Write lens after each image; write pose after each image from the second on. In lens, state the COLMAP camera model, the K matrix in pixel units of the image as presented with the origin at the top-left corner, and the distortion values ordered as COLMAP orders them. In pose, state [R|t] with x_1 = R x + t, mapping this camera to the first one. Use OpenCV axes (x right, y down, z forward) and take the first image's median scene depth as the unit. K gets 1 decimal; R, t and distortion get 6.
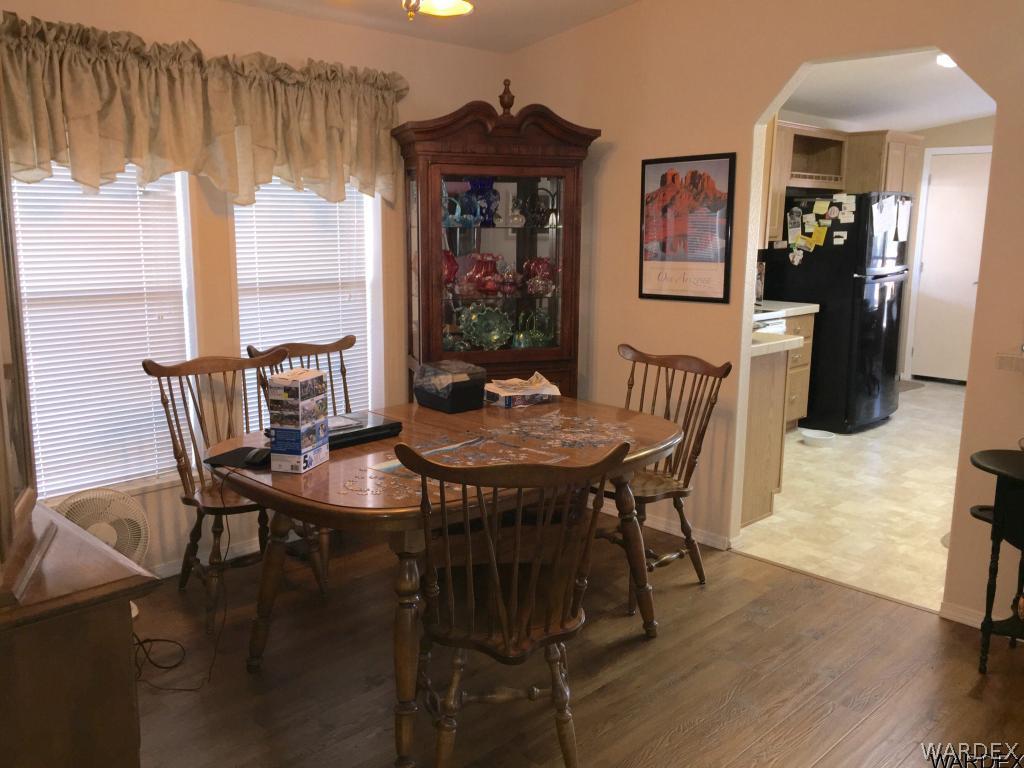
lens RADIAL K [[858.9, 0, 513.5], [0, 858.9, 382.7], [0, 0, 1]] dist [0.060946, -0.069824]
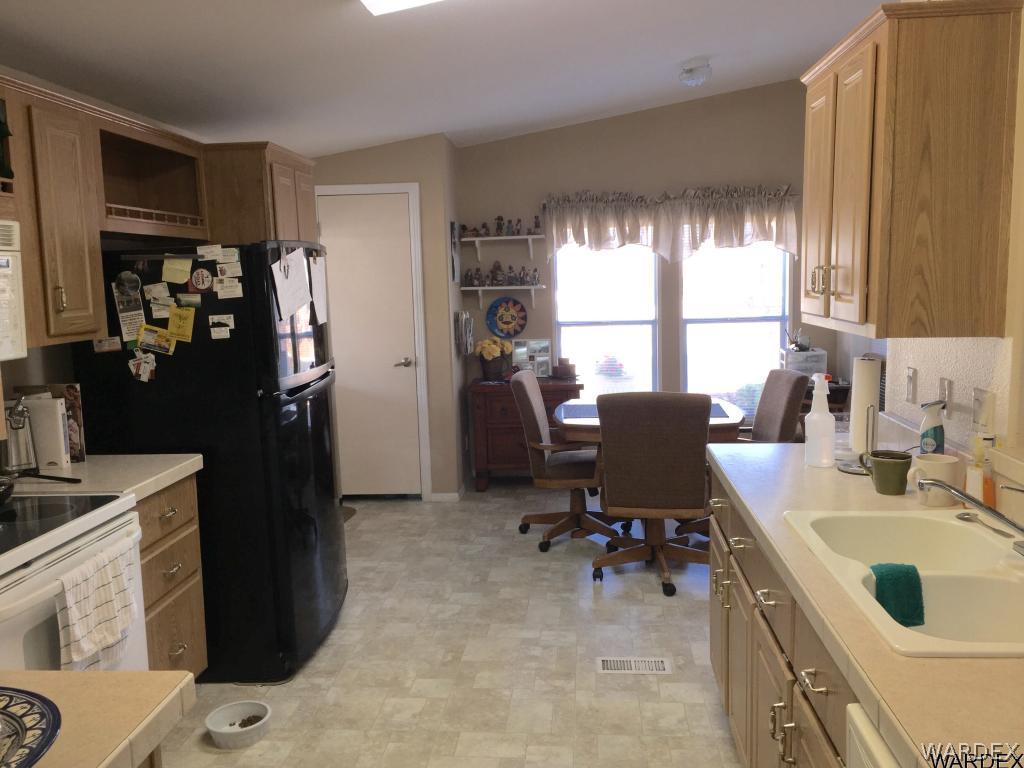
lens RADIAL K [[858.9, 0, 505.3], [0, 858.9, 381.5], [0, 0, 1]] dist [0.060946, -0.069824]
pose [[0.760260, -0.108772, 0.640447, 0.162604], [0.155513, 0.987690, -0.016858, -0.096034], [-0.630730, 0.112415, 0.767817, 0.477150]]
